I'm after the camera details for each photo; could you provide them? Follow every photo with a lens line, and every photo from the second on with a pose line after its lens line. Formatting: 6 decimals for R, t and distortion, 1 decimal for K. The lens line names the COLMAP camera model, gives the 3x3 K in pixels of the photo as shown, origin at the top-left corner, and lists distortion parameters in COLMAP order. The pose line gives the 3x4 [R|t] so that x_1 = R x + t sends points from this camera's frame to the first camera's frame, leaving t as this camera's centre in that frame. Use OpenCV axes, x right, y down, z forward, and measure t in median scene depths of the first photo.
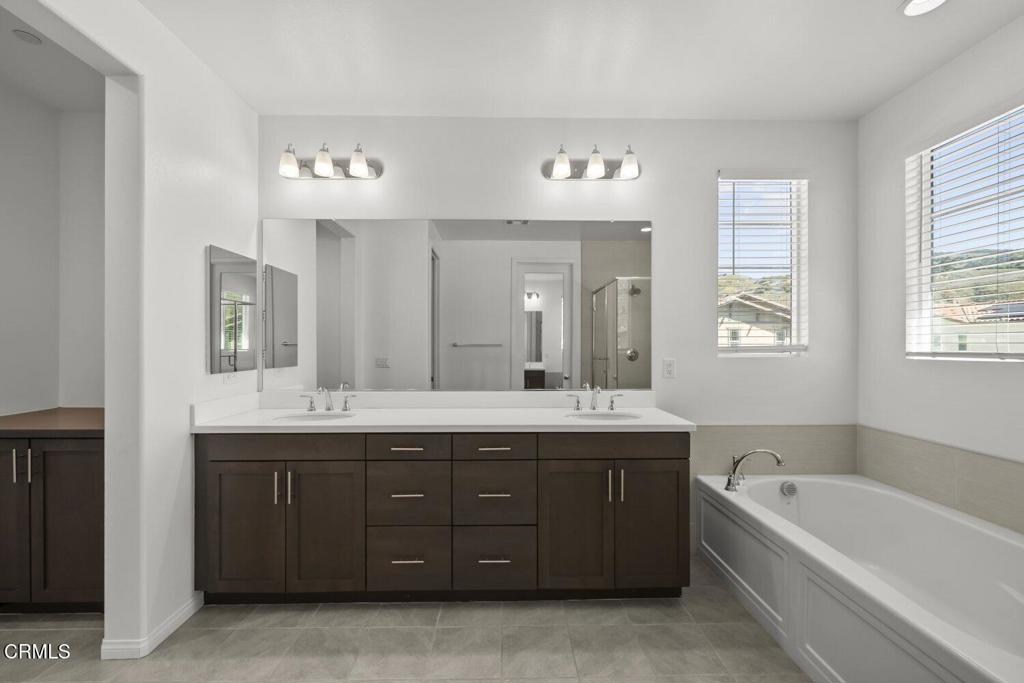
lens RADIAL K [[416.5, 0, 509.3], [0, 416.5, 348.0], [0, 0, 1]] dist [-0.003030, -0.000297]
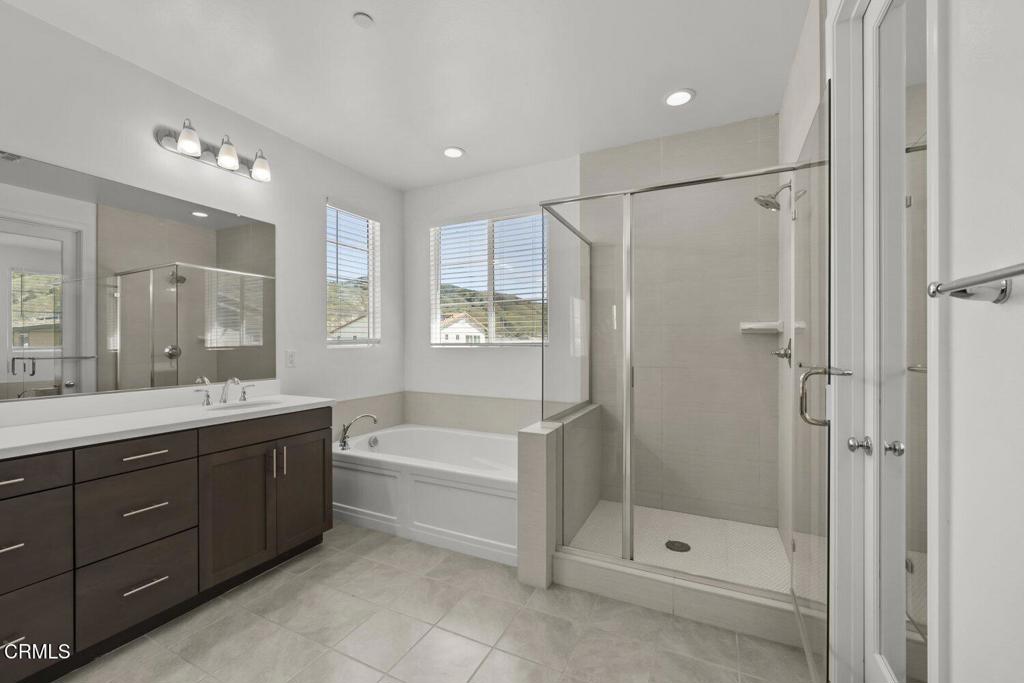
lens RADIAL K [[416.5, 0, 509.3], [0, 416.5, 348.0], [0, 0, 1]] dist [-0.003030, -0.000297]
pose [[0.459762, -0.010980, 0.887974, -0.389956], [0.007819, 0.999935, 0.008316, 0.016953], [-0.888008, 0.003119, 0.459818, -0.055370]]
